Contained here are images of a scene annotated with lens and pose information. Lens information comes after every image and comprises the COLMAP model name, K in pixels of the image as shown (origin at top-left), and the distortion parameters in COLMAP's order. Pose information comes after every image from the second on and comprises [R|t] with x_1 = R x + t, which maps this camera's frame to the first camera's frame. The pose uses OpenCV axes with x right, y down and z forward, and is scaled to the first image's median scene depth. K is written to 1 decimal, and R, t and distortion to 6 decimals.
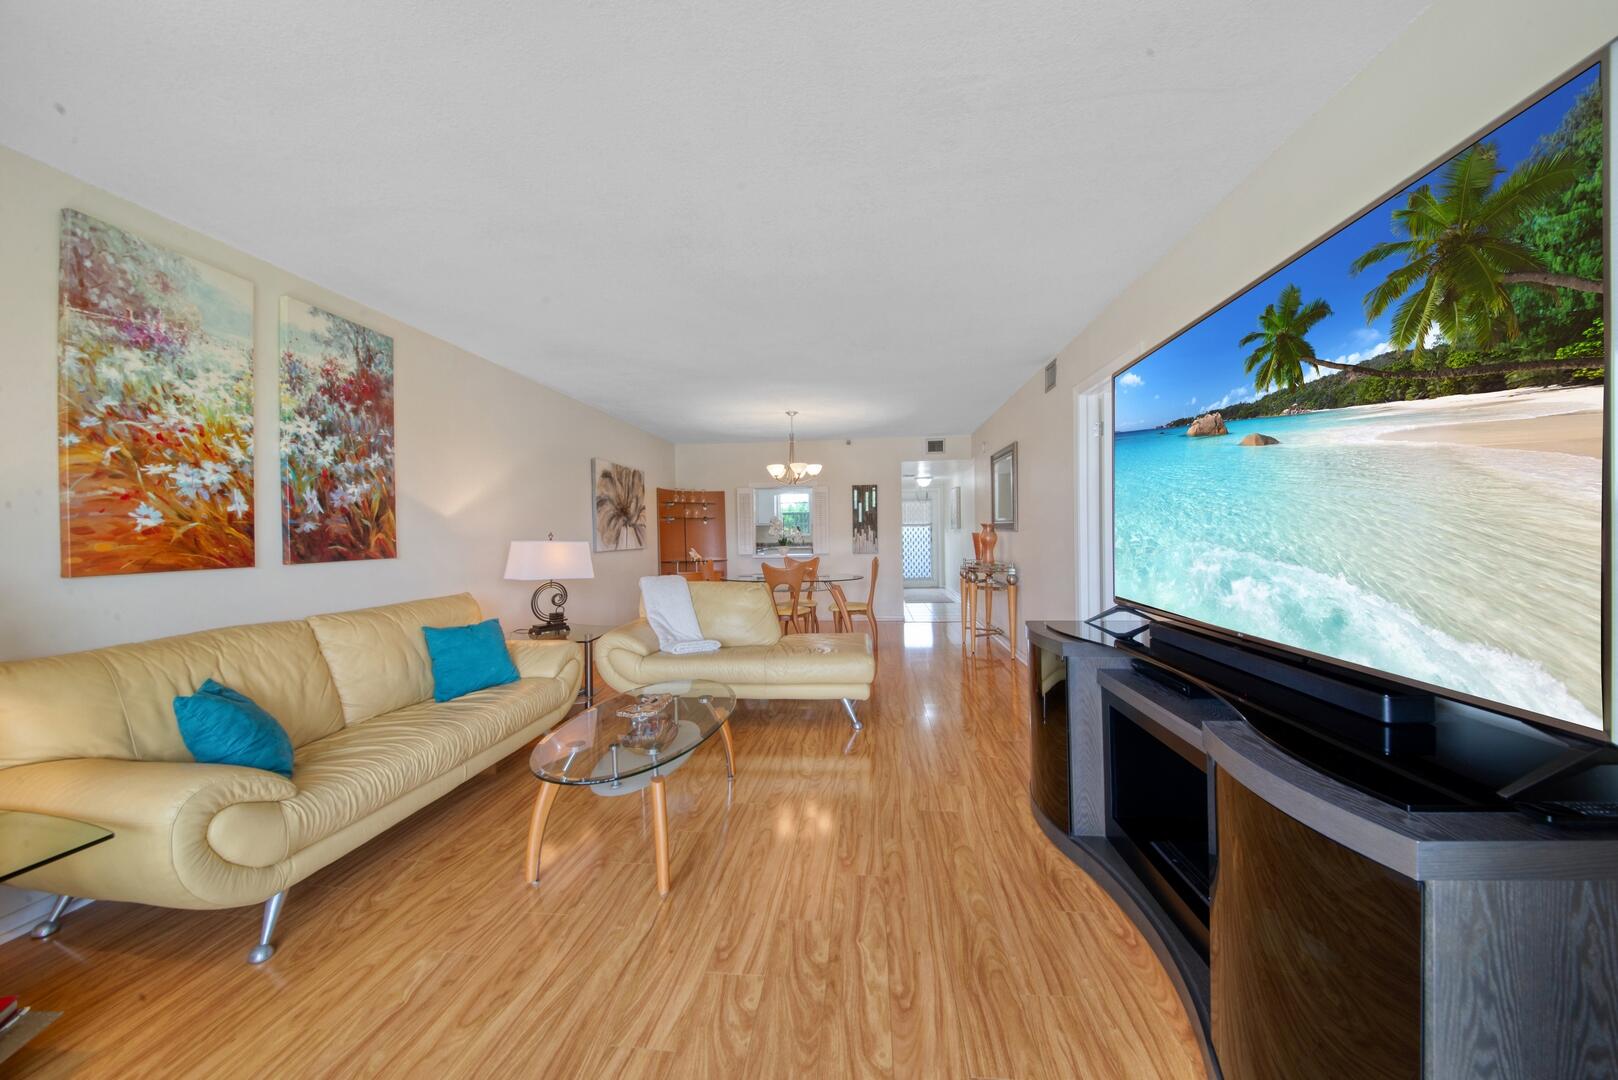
lens RADIAL K [[572.7, 0, 806.1], [0, 572.7, 527.3], [0, 0, 1]] dist [-0.019918, 0.000021]
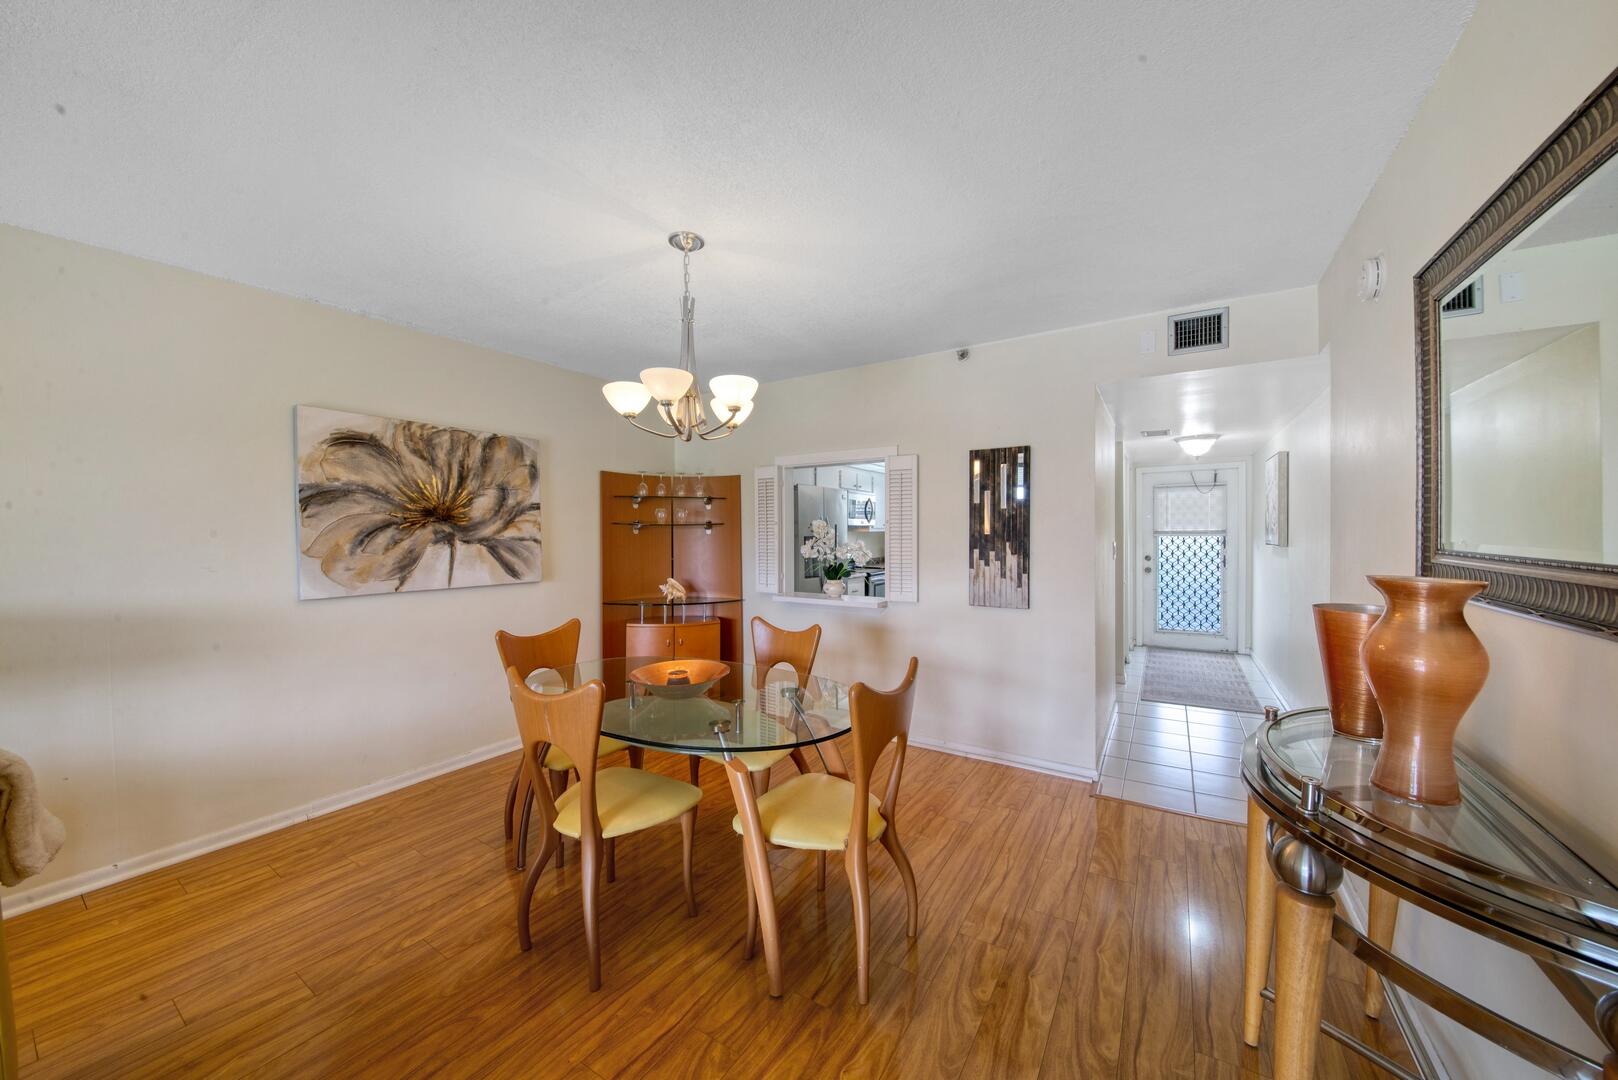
lens RADIAL K [[592.9, 0, 816.1], [0, 592.9, 540.0], [0, 0, 1]] dist [0.000116, -0.000001]
pose [[0.897076, 0.012088, -0.441710, 0.176085], [-0.003915, 0.999804, 0.019411, -0.013042], [0.441858, -0.015684, 0.896948, 0.543435]]
